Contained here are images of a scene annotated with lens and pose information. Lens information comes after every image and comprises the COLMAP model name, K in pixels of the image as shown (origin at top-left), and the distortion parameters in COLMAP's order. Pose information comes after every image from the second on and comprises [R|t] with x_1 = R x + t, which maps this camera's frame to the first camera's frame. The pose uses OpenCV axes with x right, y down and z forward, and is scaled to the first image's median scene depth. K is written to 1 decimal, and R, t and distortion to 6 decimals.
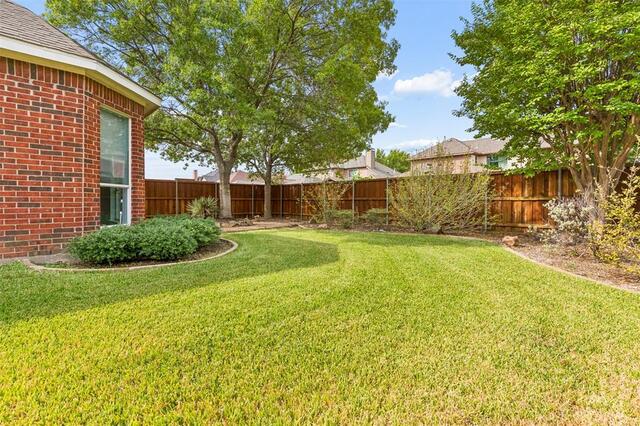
lens RADIAL K [[309.2, 0, 319.5], [0, 309.2, 210.2], [0, 0, 1]] dist [0.003905, 0.000150]
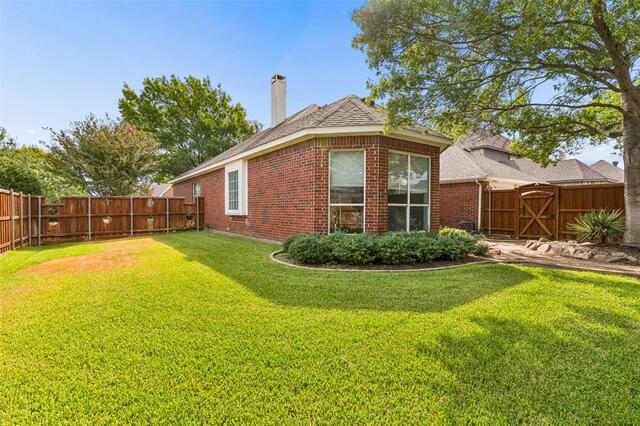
lens RADIAL K [[309.2, 0, 319.5], [0, 309.2, 210.2], [0, 0, 1]] dist [0.003905, 0.000150]
pose [[-0.126216, 0.004618, -0.991992, 0.254620], [-0.028639, 0.999555, 0.008297, -0.022115], [0.991589, 0.029457, -0.126027, 0.373930]]
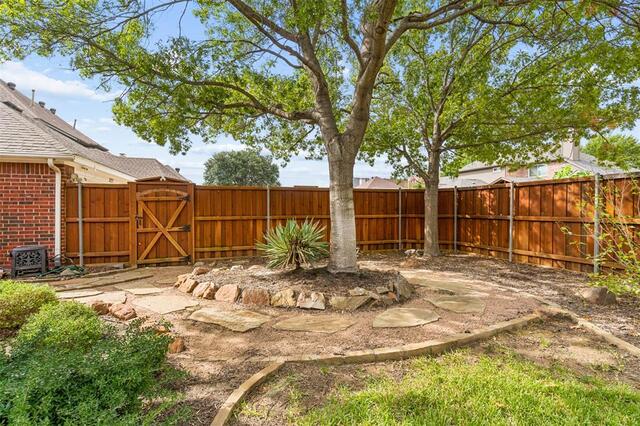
lens RADIAL K [[309.2, 0, 319.5], [0, 309.2, 210.2], [0, 0, 1]] dist [0.003905, 0.000150]
pose [[0.906819, -0.002899, -0.421510, -0.119798], [-0.005575, 0.999806, -0.018871, -0.036509], [0.421483, 0.019463, 0.906627, 0.461956]]
